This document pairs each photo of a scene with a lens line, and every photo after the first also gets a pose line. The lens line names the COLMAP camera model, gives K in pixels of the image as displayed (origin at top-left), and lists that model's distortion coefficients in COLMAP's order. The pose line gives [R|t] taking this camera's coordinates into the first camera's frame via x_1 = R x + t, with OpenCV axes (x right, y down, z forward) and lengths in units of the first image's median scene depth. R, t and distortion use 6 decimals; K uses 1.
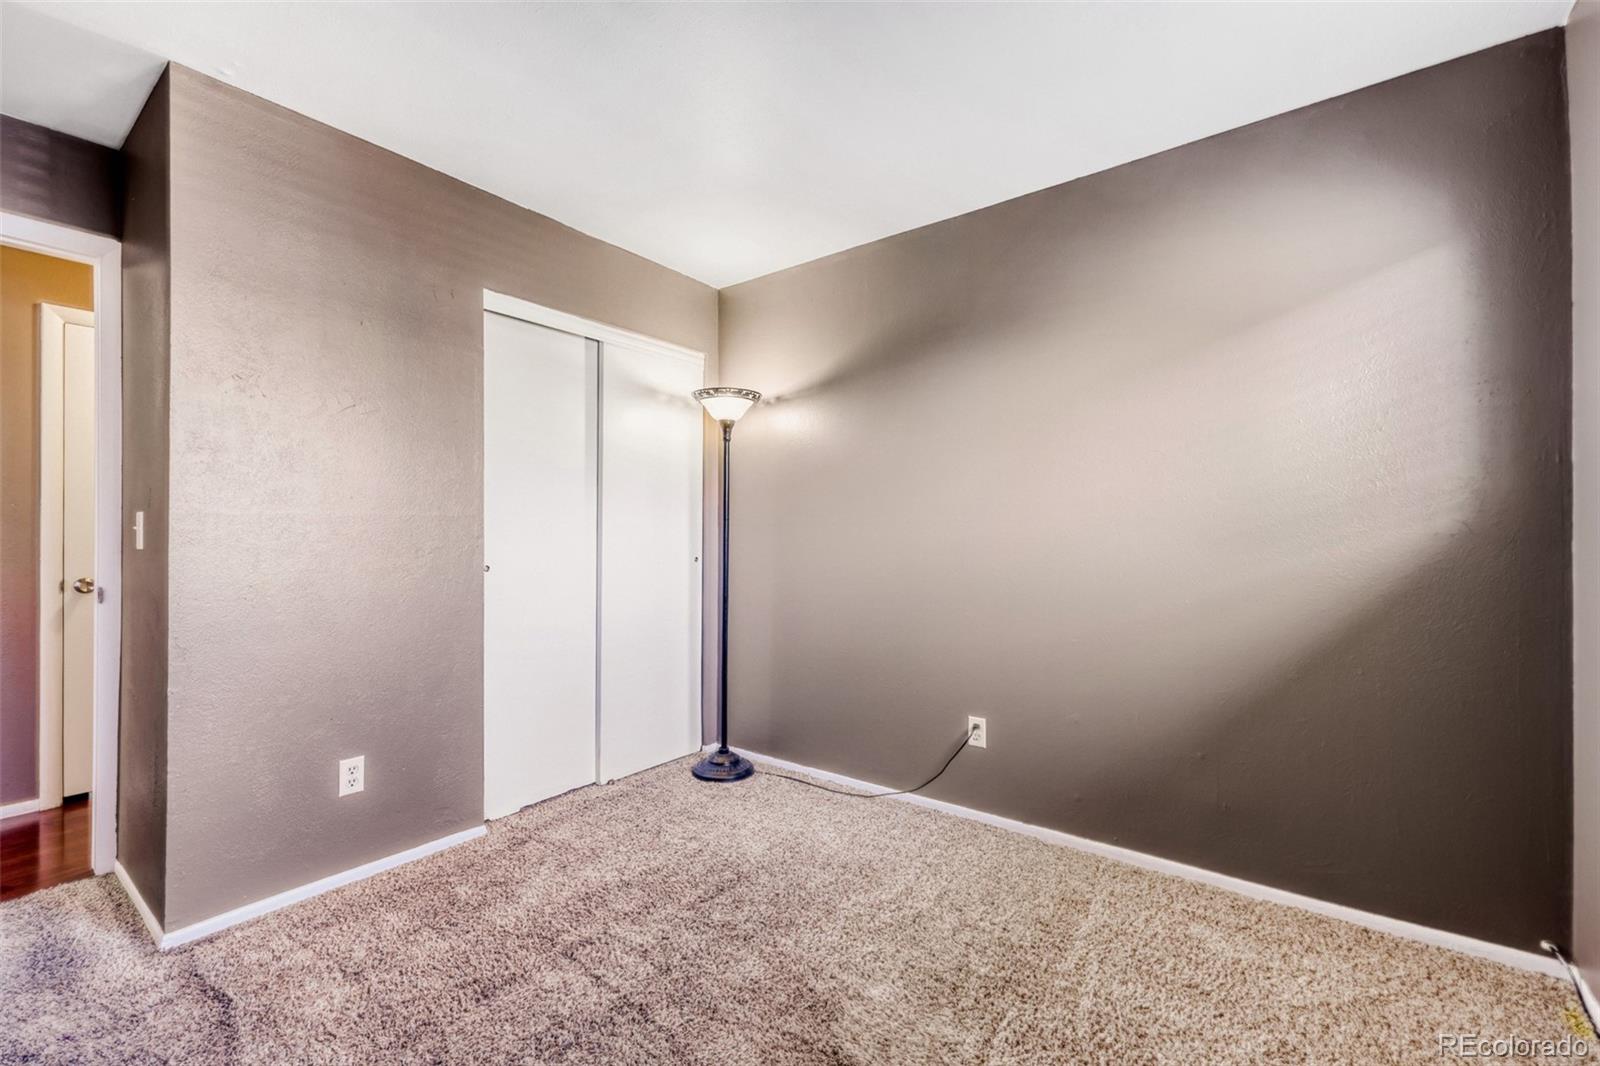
lens RADIAL K [[659.4, 0, 793.6], [0, 659.4, 526.2], [0, 0, 1]] dist [-0.000053, -0.000143]
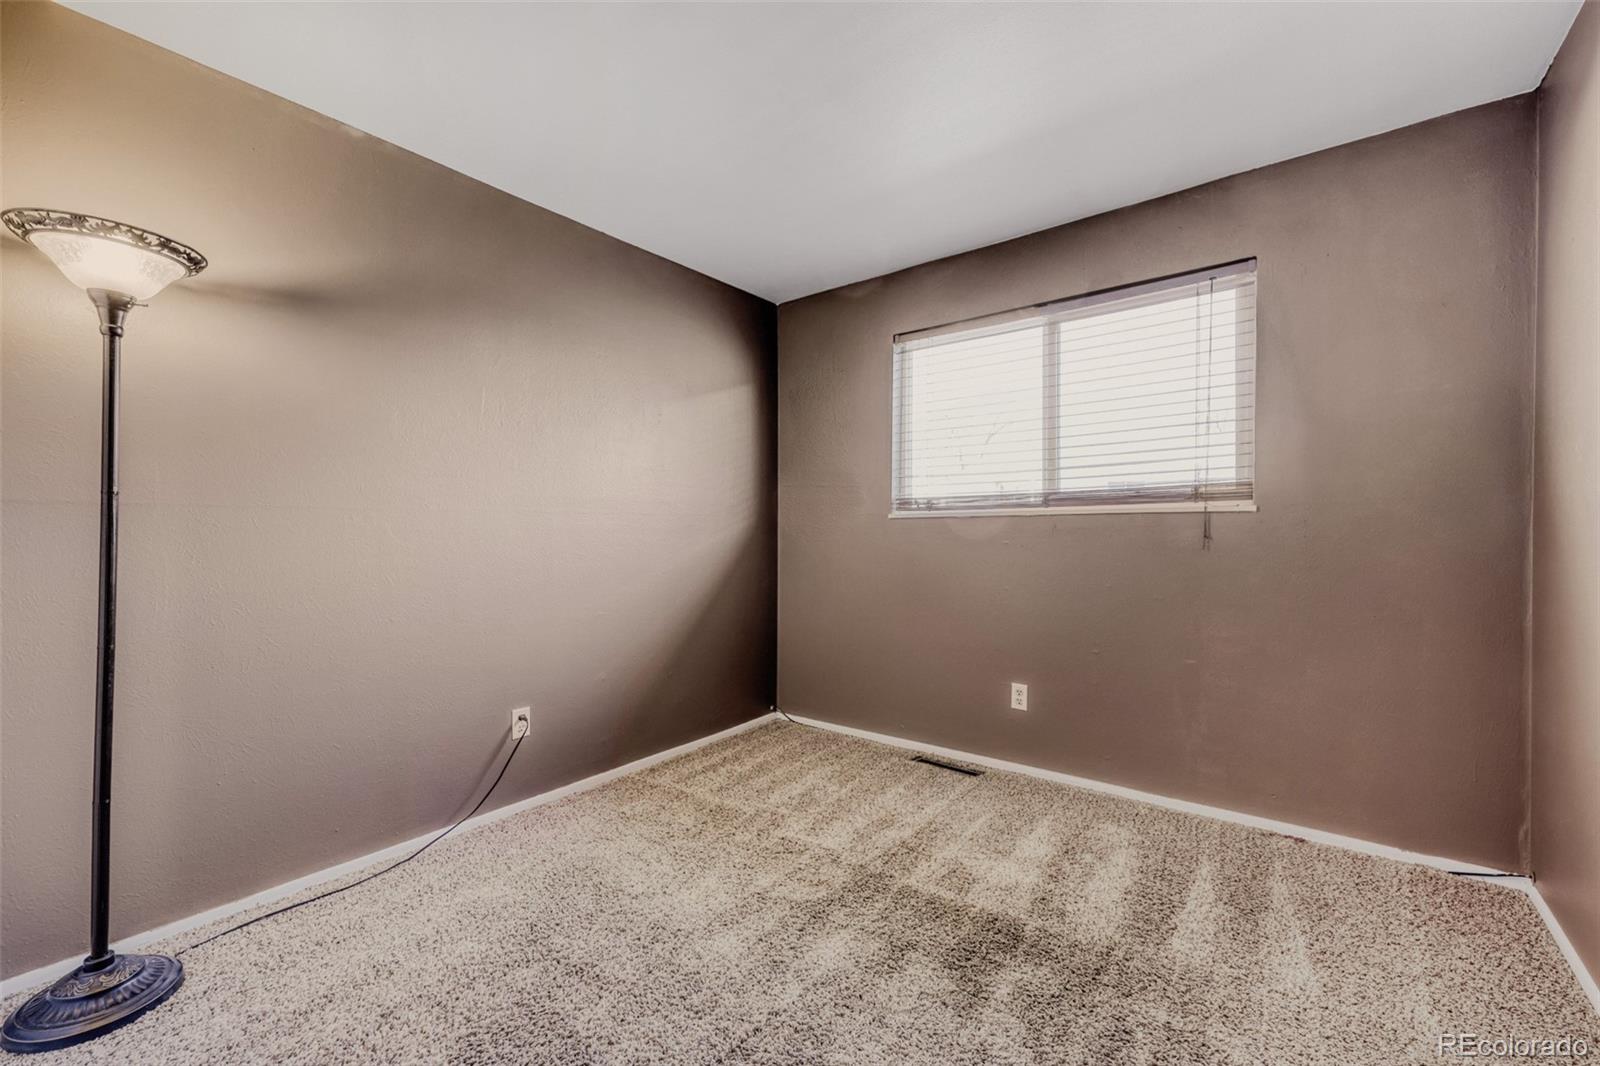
lens RADIAL K [[659.4, 0, 793.6], [0, 659.4, 526.2], [0, 0, 1]] dist [-0.000053, -0.000143]
pose [[0.013071, -0.001052, 0.999914, -0.597131], [-0.018920, 0.999820, 0.001299, 0.003483], [-0.999736, -0.018935, 0.013049, 0.480961]]
